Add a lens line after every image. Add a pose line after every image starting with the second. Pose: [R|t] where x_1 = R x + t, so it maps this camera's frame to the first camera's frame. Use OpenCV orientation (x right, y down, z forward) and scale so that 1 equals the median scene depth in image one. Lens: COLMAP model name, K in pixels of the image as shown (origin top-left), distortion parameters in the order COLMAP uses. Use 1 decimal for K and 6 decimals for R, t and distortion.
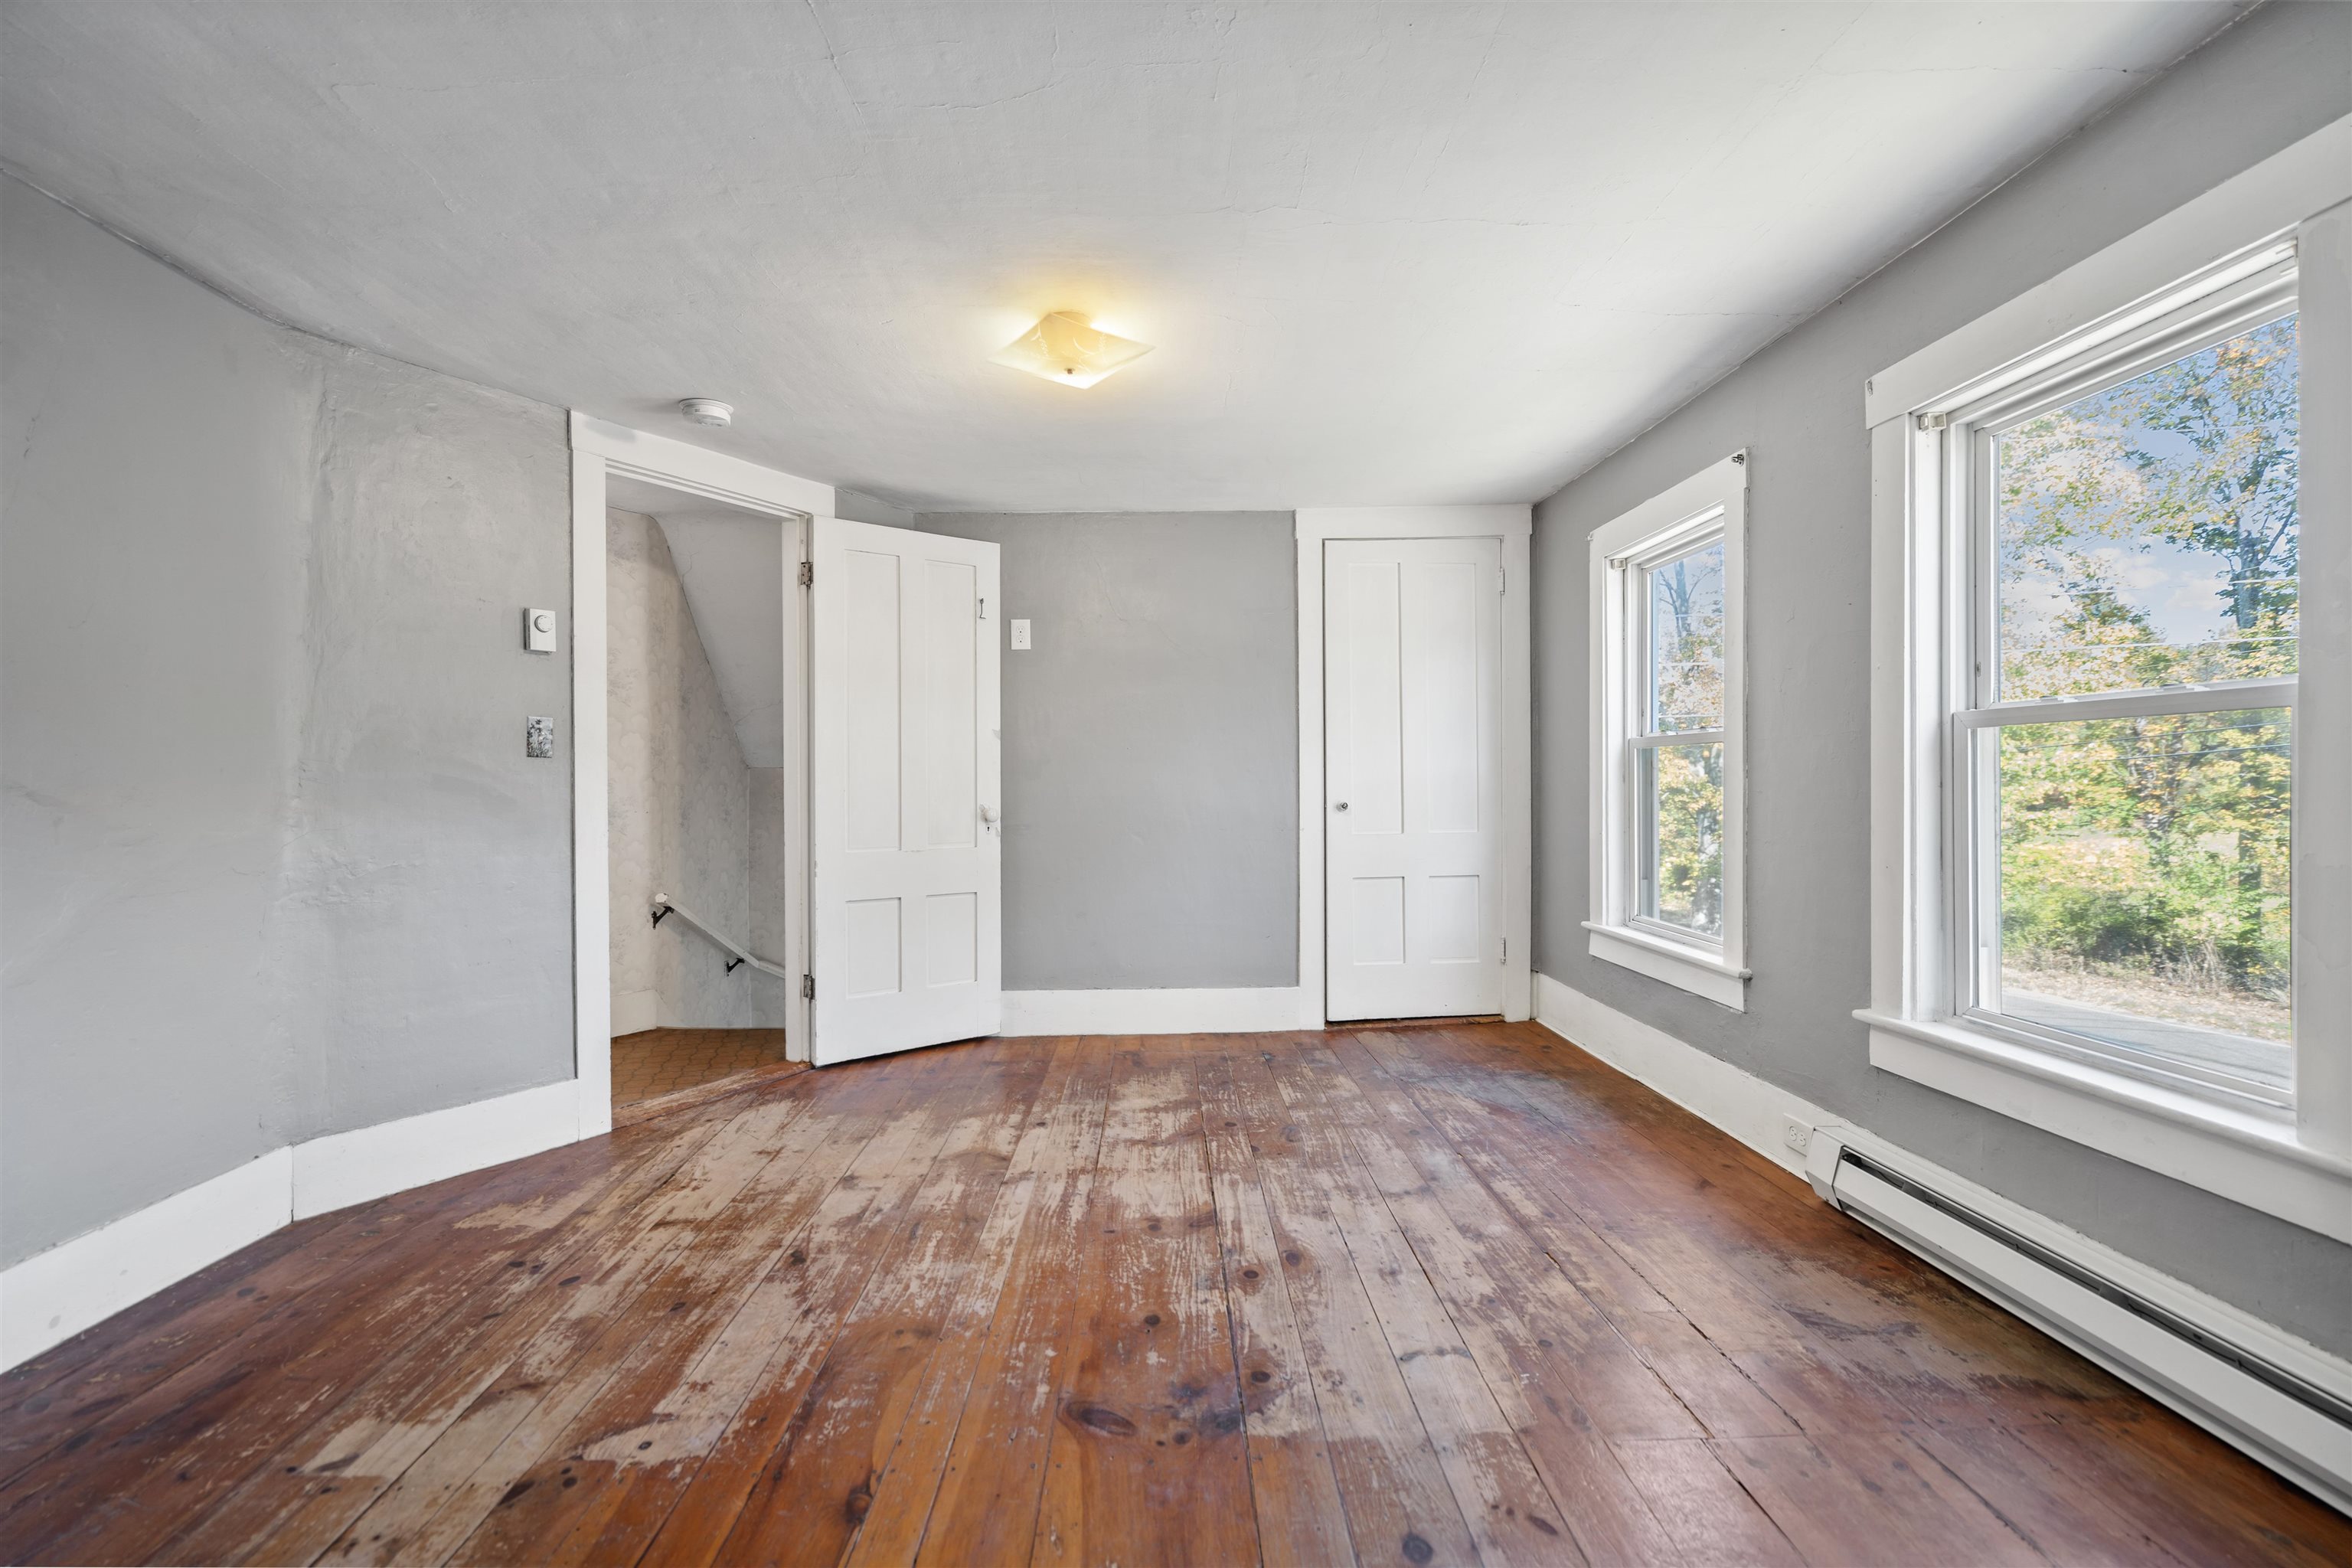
lens RADIAL K [[1052.2, 0, 1176.0], [0, 1052.2, 784.0], [0, 0, 1]] dist [-0.000297, 0.000341]
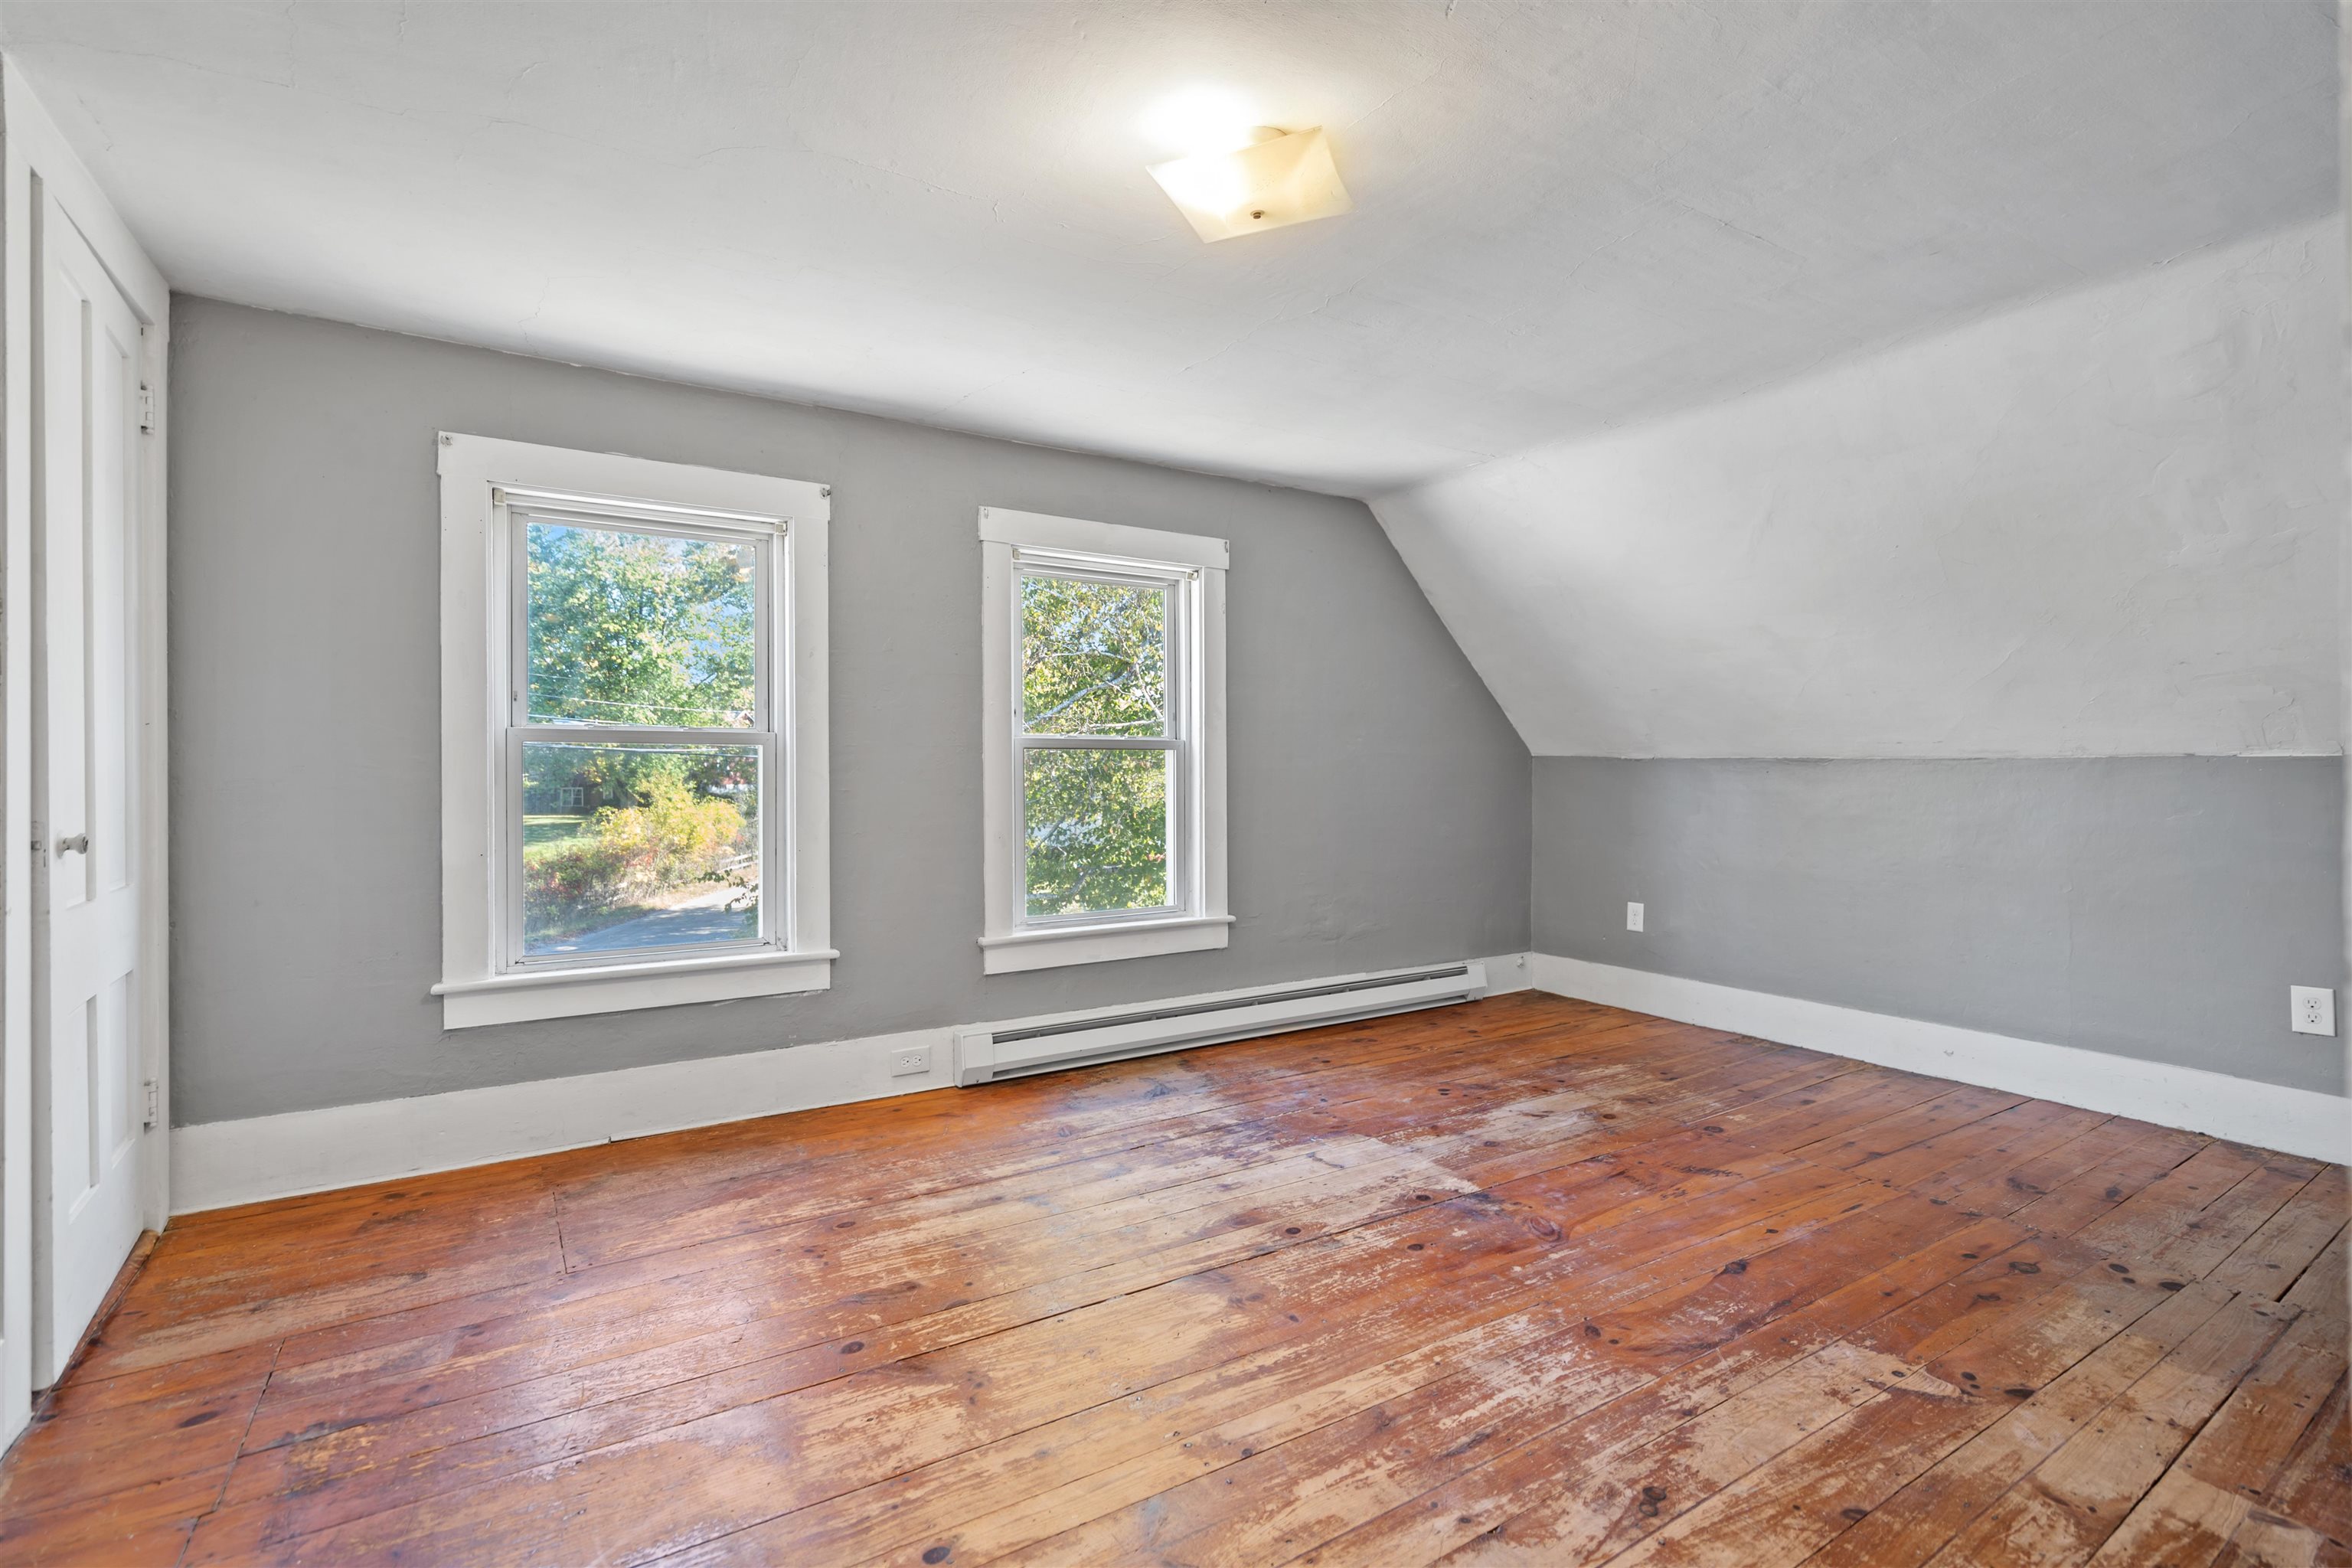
lens RADIAL K [[1052.2, 0, 1176.0], [0, 1052.2, 784.0], [0, 0, 1]] dist [-0.000297, 0.000341]
pose [[-0.494575, 0.005974, 0.869114, -0.831416], [0.009873, 0.999950, -0.001256, 0.006653], [-0.869079, 0.007959, -0.494610, 1.673597]]
